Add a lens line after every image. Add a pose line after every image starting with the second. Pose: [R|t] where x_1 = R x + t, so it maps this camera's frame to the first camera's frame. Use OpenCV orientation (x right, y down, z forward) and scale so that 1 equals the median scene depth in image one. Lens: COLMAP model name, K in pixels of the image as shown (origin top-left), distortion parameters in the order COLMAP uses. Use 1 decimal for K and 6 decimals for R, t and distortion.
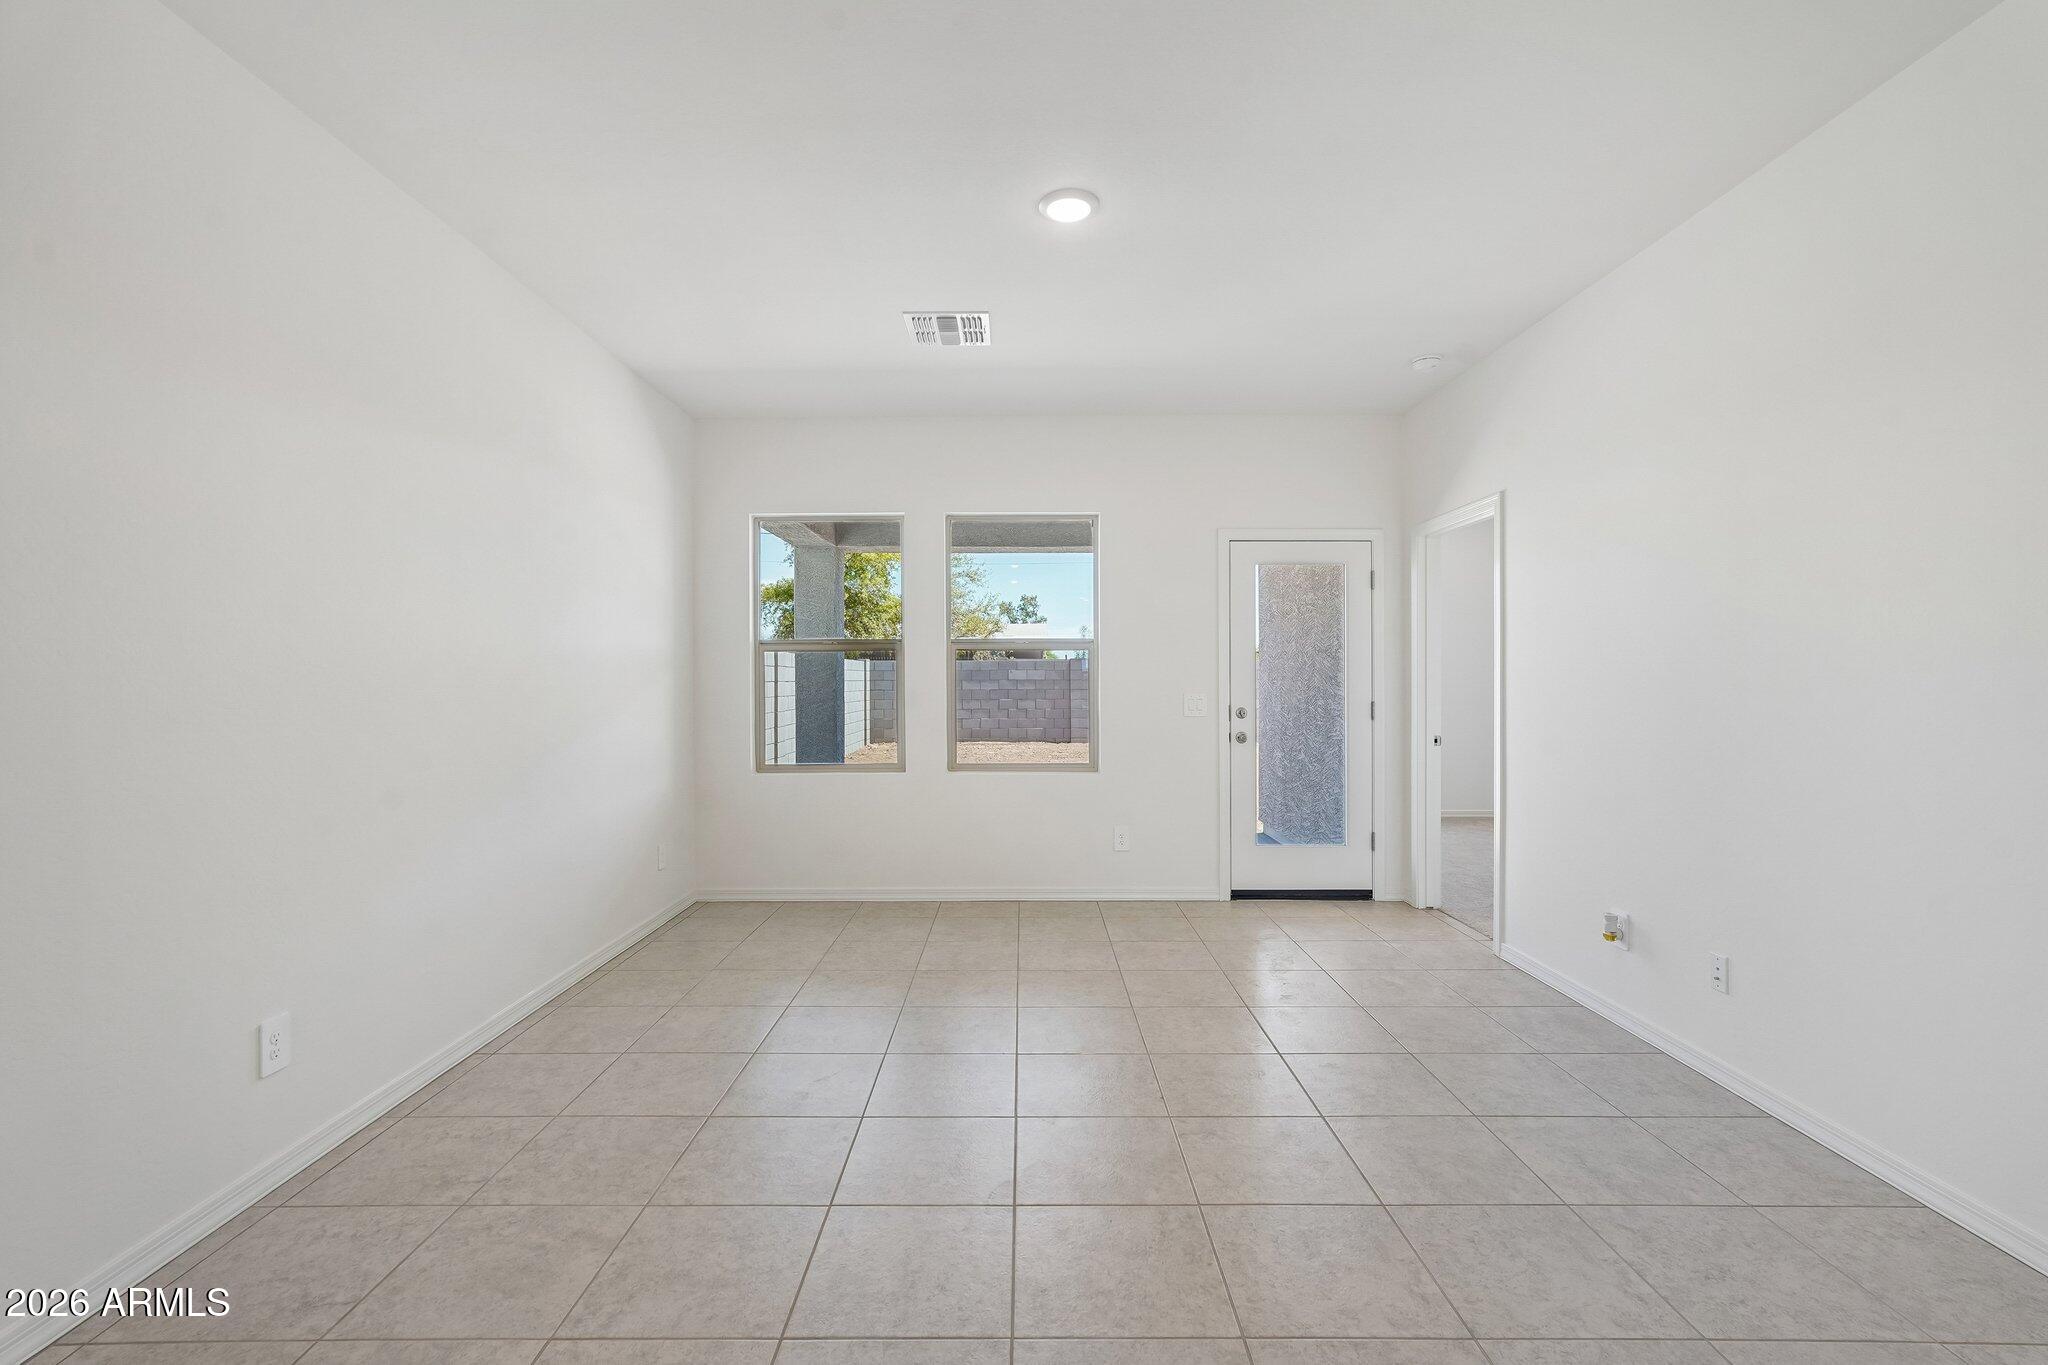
lens RADIAL K [[929.2, 0, 1024.0], [0, 929.2, 682.5], [0, 0, 1]] dist [0.001762, 0.000710]
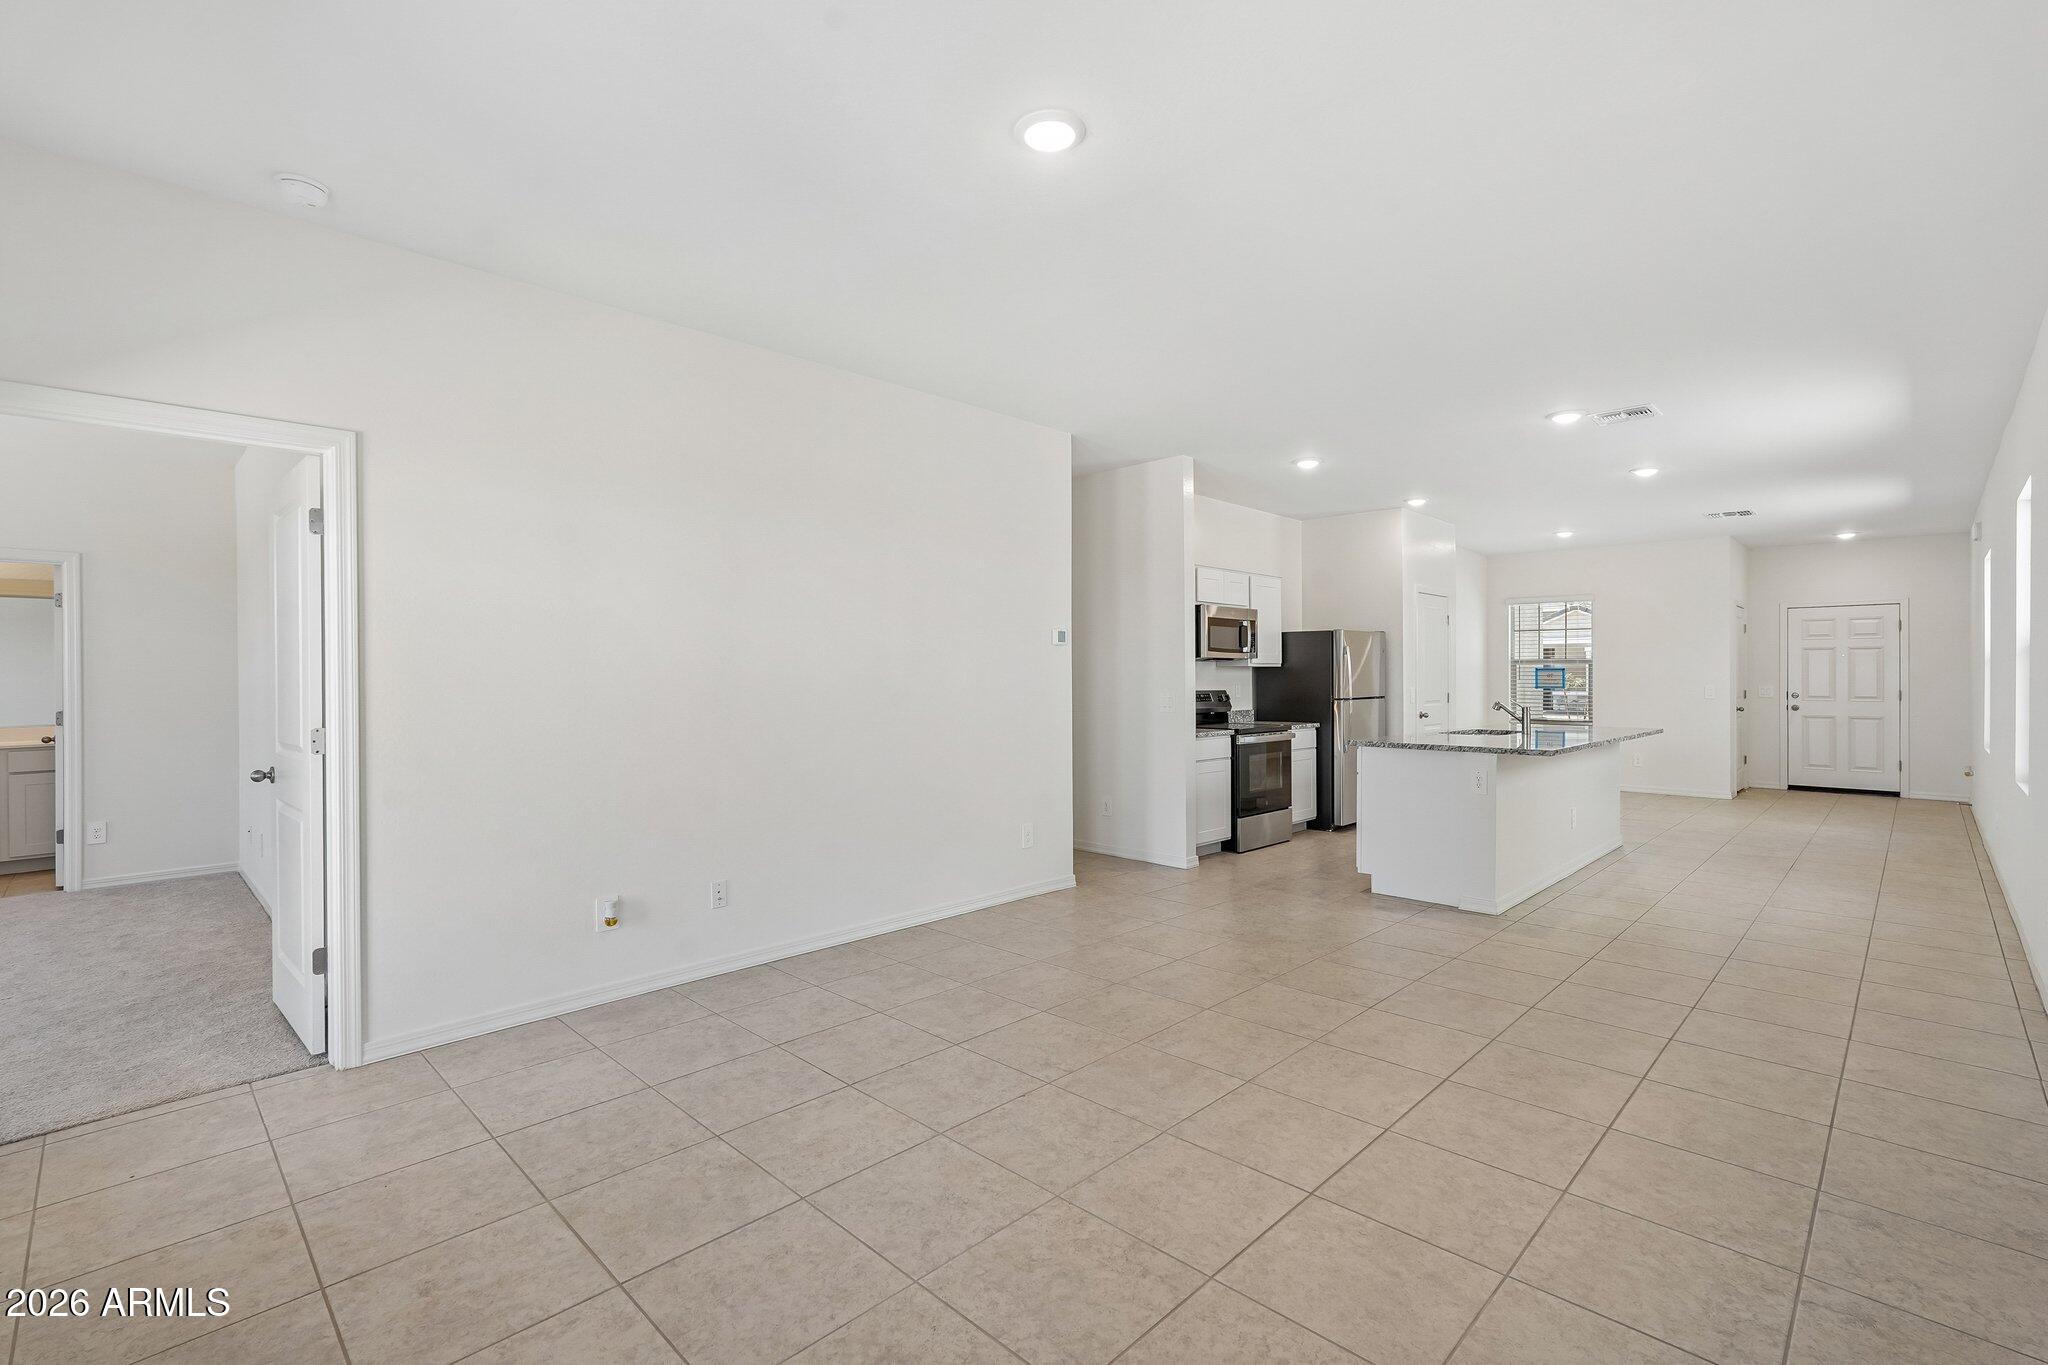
lens RADIAL K [[907.7, 0, 1024.0], [0, 907.7, 682.5], [0, 0, 1]] dist [-0.001081, -0.000360]
pose [[-0.712000, 0.003699, 0.702170, -0.542730], [0.010796, 0.999926, 0.005679, -0.008519], [-0.702096, 0.011625, -0.711987, 1.683020]]
